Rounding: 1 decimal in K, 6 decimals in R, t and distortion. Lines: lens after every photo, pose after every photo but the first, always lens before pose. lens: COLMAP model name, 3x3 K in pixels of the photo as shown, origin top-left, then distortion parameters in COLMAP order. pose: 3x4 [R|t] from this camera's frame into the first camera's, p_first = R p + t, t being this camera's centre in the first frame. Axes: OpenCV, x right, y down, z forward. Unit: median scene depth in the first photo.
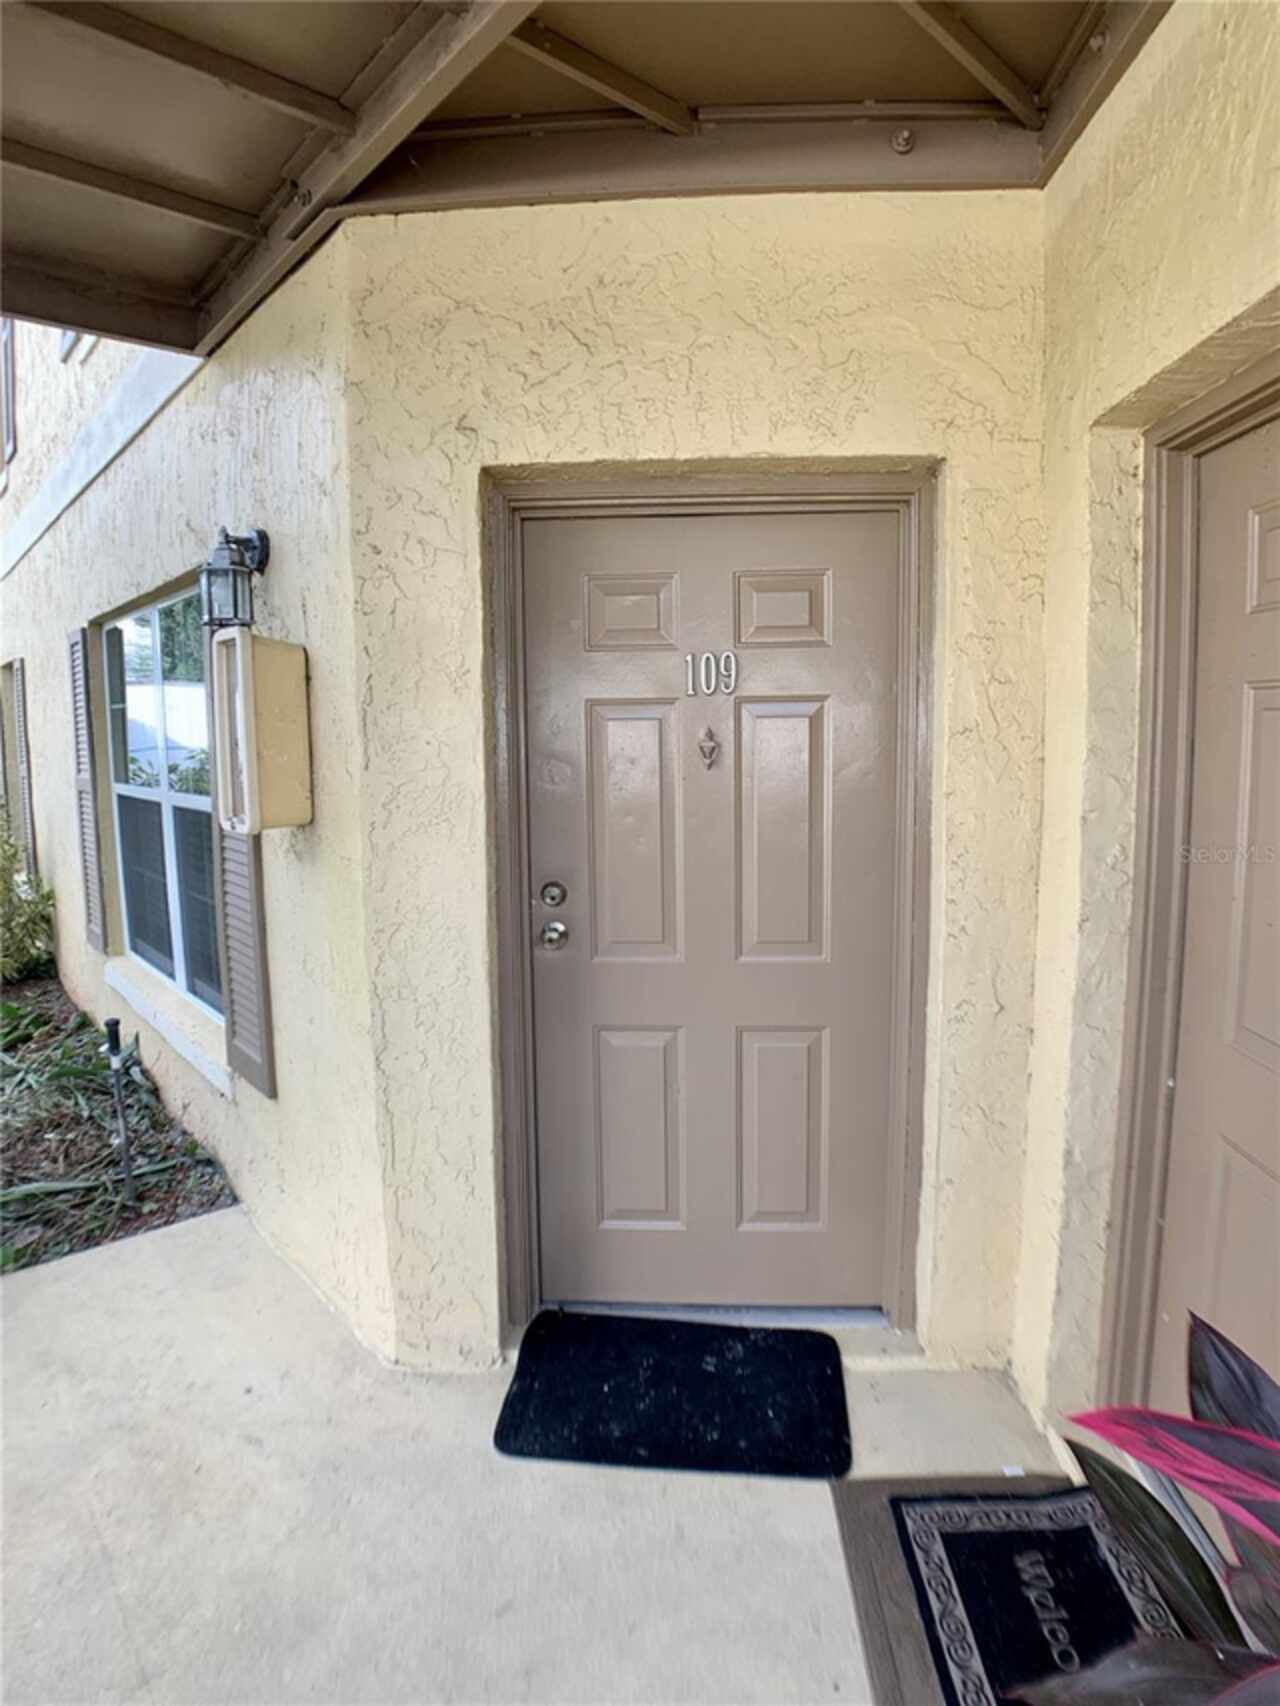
lens RADIAL K [[941.6, 0, 640.0], [0, 941.6, 853.0], [0, 0, 1]] dist [-0.055013, 0.001468]
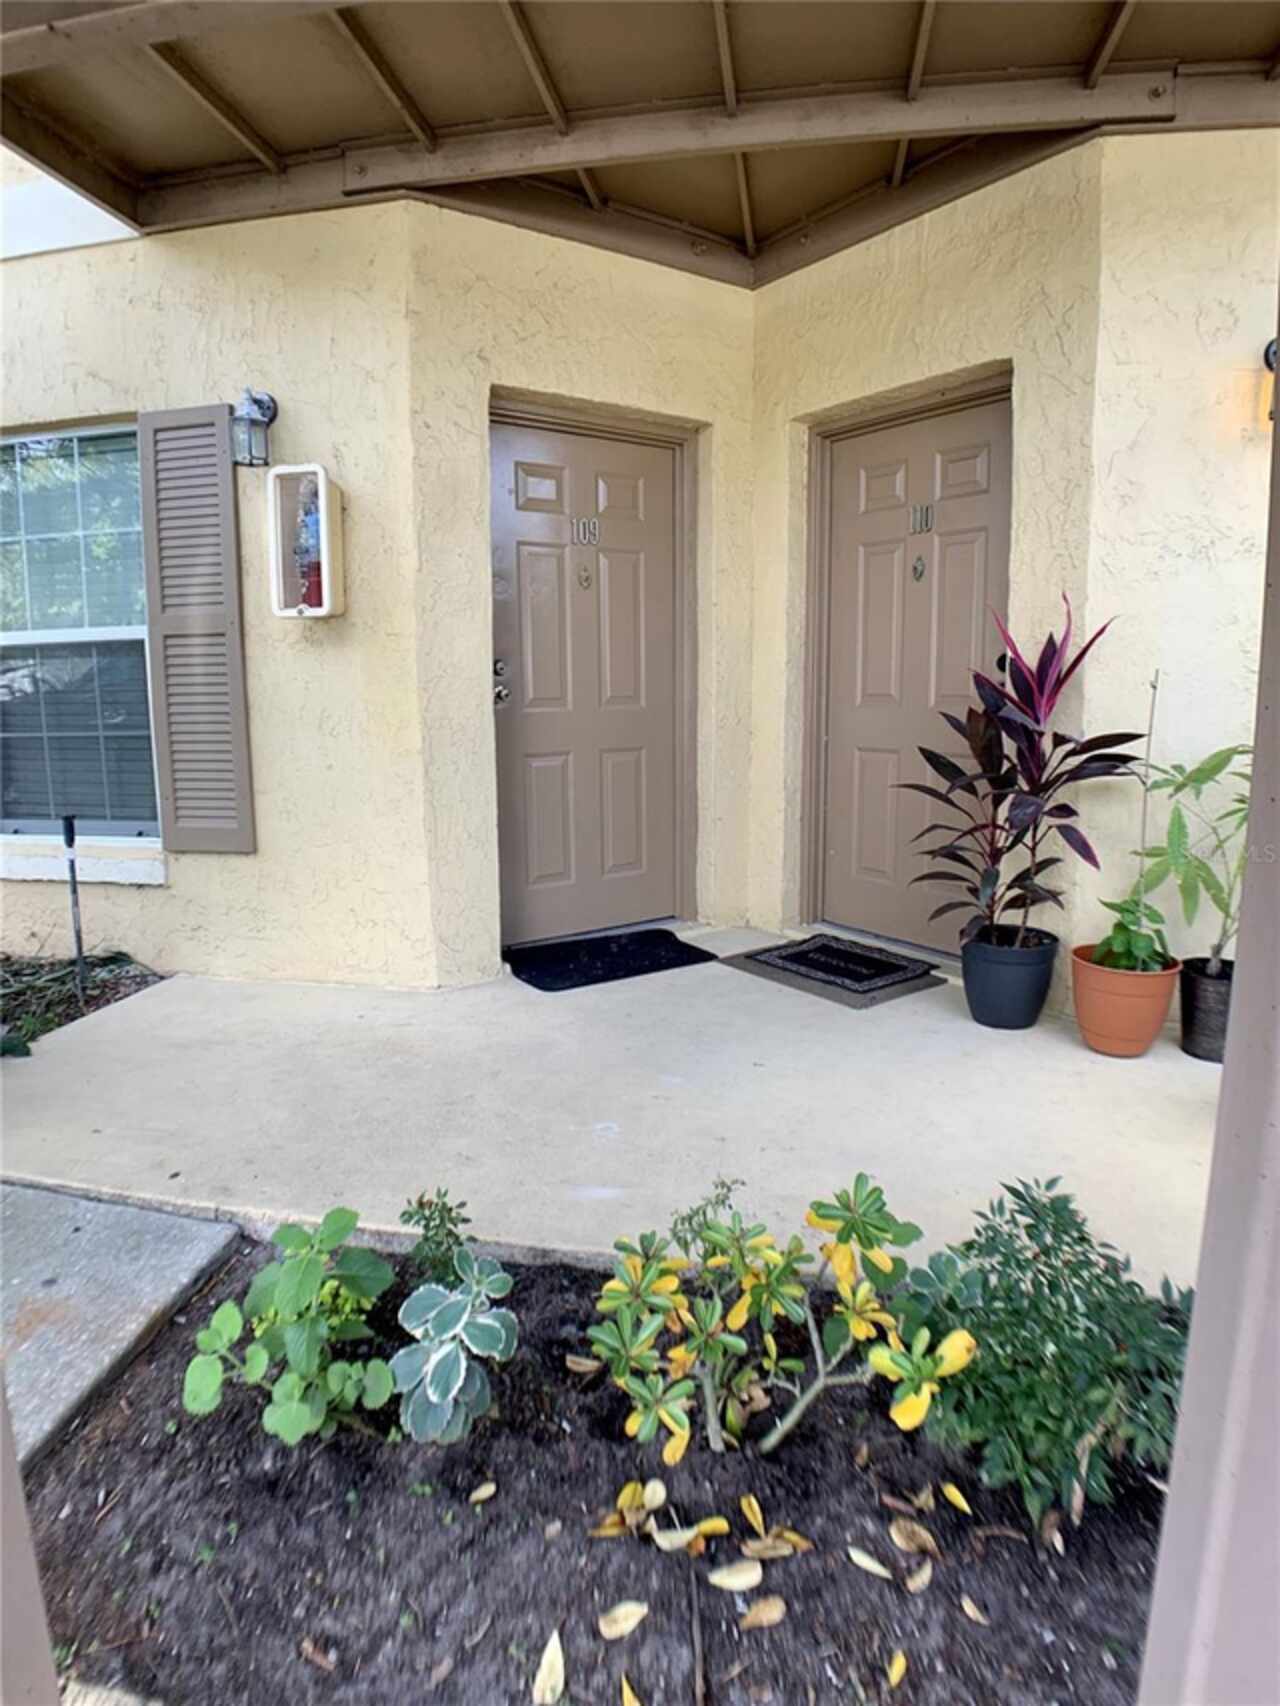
lens RADIAL K [[941.6, 0, 640.0], [0, 941.6, 853.0], [0, 0, 1]] dist [-0.055013, 0.001468]
pose [[0.795075, -0.109293, 0.596582, -0.957850], [0.079202, 0.993917, 0.076530, 0.274242], [-0.601317, -0.013597, 0.798895, -0.422372]]
